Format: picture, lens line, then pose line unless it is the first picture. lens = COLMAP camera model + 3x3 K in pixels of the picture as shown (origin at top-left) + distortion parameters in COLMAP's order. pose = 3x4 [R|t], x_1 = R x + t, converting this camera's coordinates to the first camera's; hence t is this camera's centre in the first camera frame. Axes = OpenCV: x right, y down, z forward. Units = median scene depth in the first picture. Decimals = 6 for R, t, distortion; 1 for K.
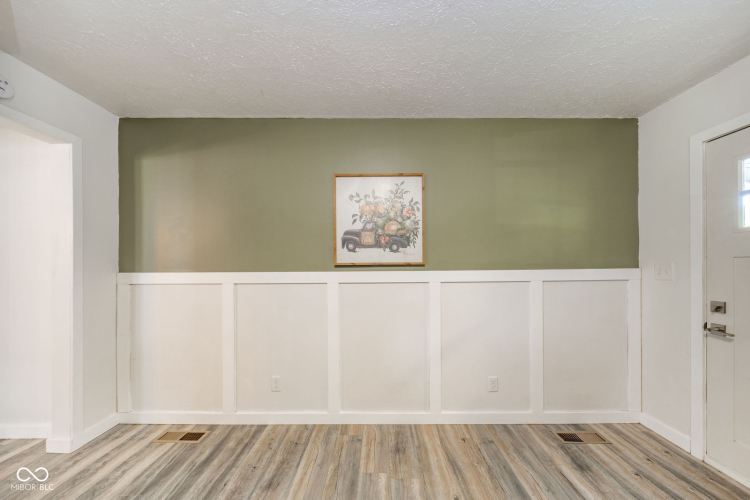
lens RADIAL K [[268.0, 0, 377.4], [0, 268.0, 267.4], [0, 0, 1]] dist [-0.000525, -0.000922]
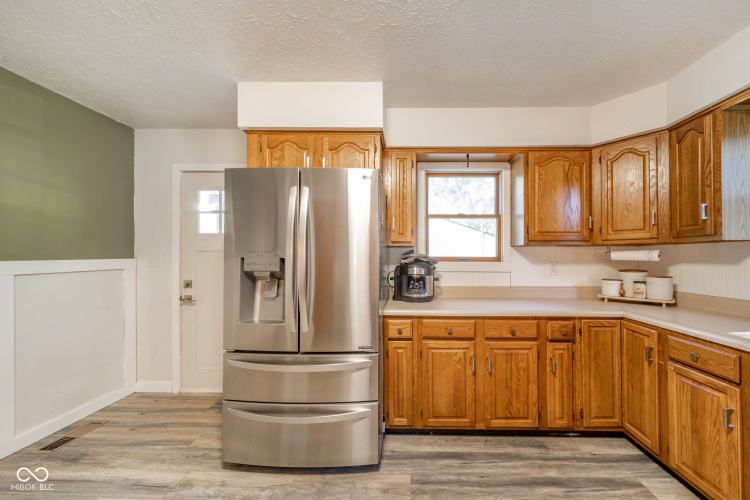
lens RADIAL K [[264.4, 0, 396.9], [0, 264.4, 255.2], [0, 0, 1]] dist [-0.001035, -0.000447]
pose [[0.014218, 0.007037, 0.999874, -0.172416], [0.002549, 0.999972, -0.007073, 0.000356], [-0.999896, 0.002649, 0.014200, -0.176358]]
